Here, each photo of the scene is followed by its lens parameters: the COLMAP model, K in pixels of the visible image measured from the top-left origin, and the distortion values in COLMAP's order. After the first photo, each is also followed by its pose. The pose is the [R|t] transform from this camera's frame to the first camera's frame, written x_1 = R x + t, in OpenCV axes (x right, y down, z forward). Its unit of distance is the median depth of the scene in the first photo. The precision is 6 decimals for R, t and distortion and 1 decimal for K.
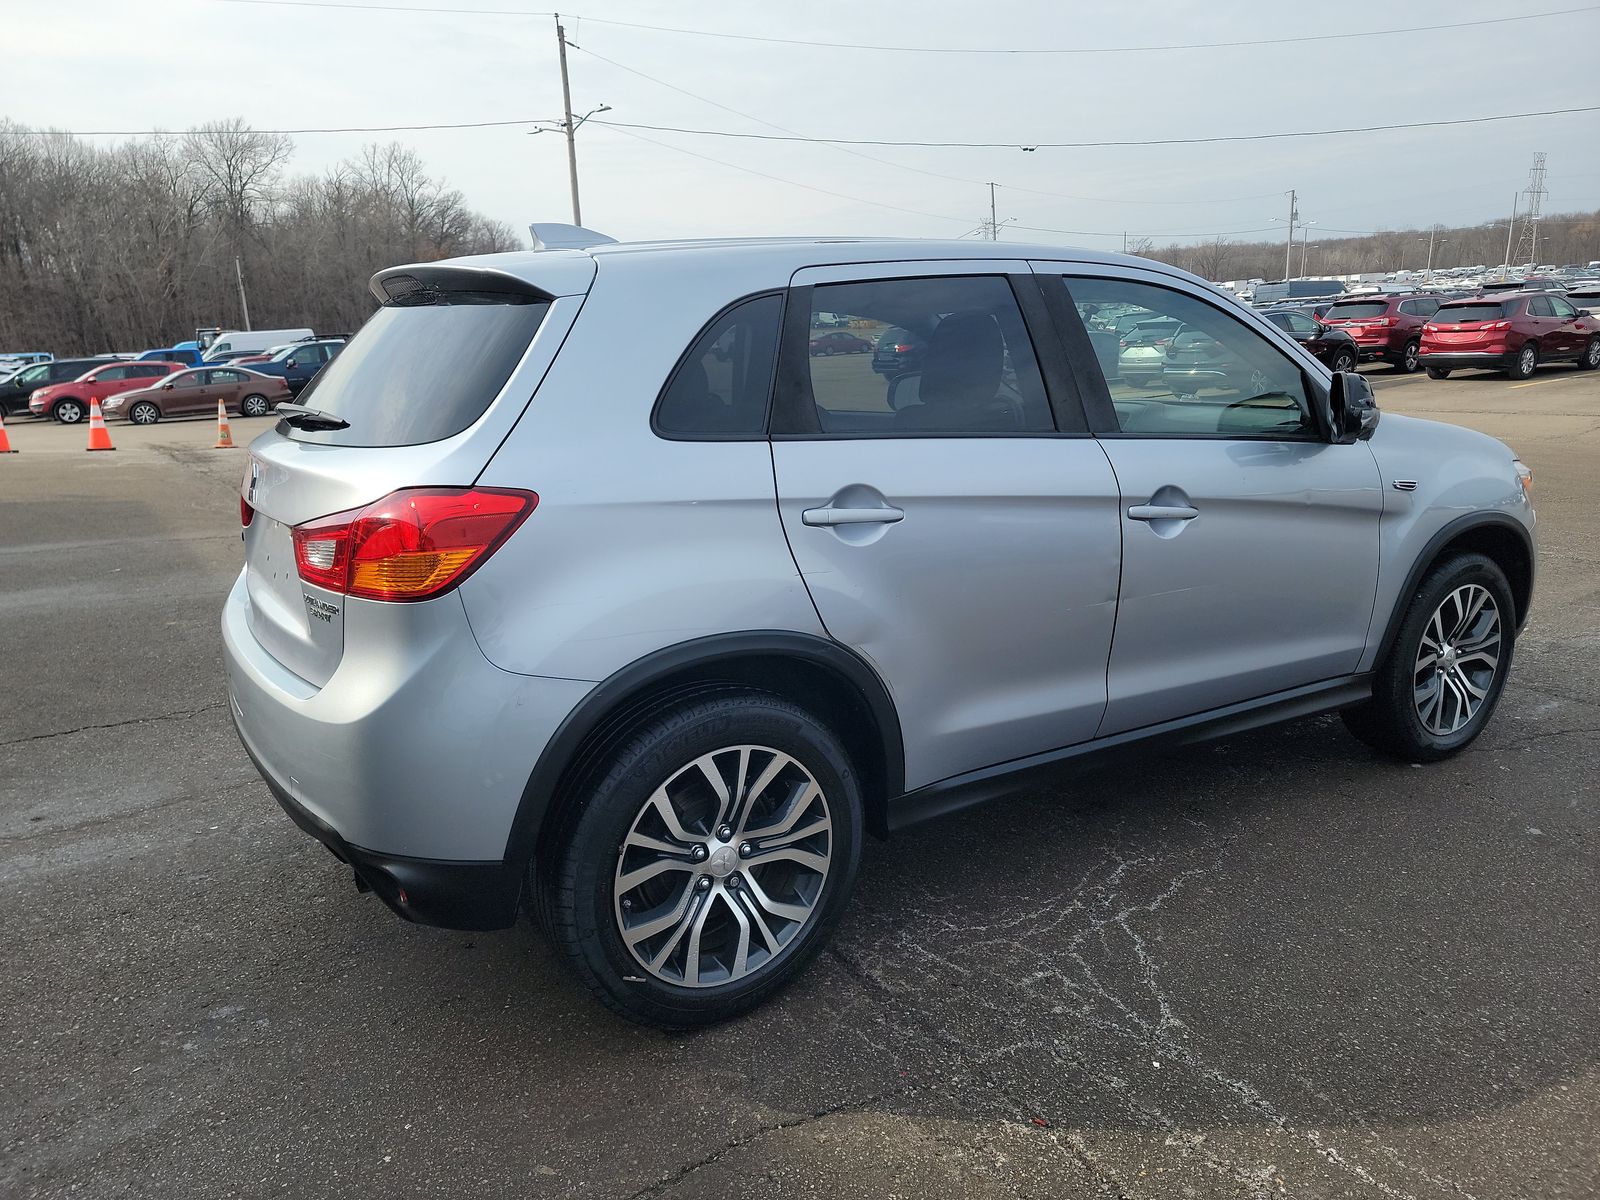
lens RADIAL K [[1122.6, 0, 794.1], [0, 1122.6, 602.9], [0, 0, 1]] dist [0.041868, -0.028847]
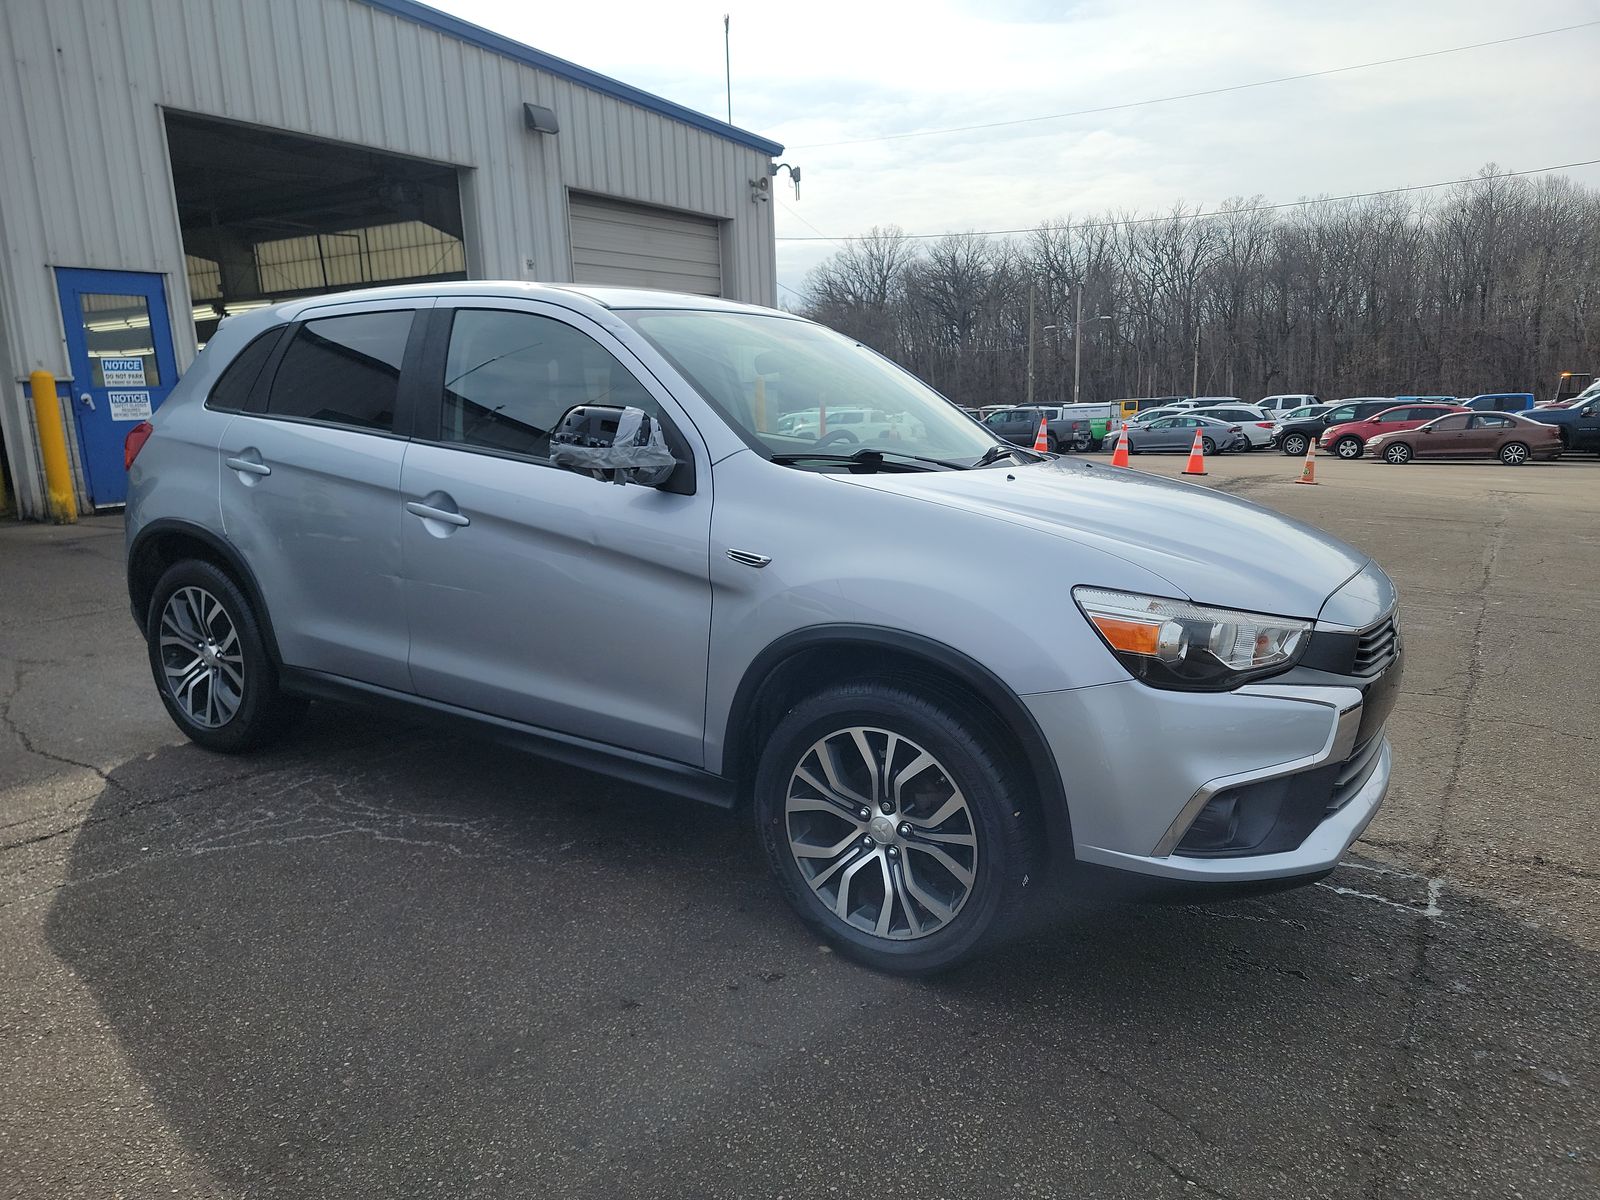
lens RADIAL K [[1122.6, 0, 793.3], [0, 1122.6, 598.5], [0, 0, 1]] dist [0.041868, -0.028847]
pose [[0.485060, 0.183780, -0.854951, 0.805223], [-0.218305, 0.972161, 0.085120, -0.075677], [0.846794, 0.145352, 0.511676, 0.292071]]
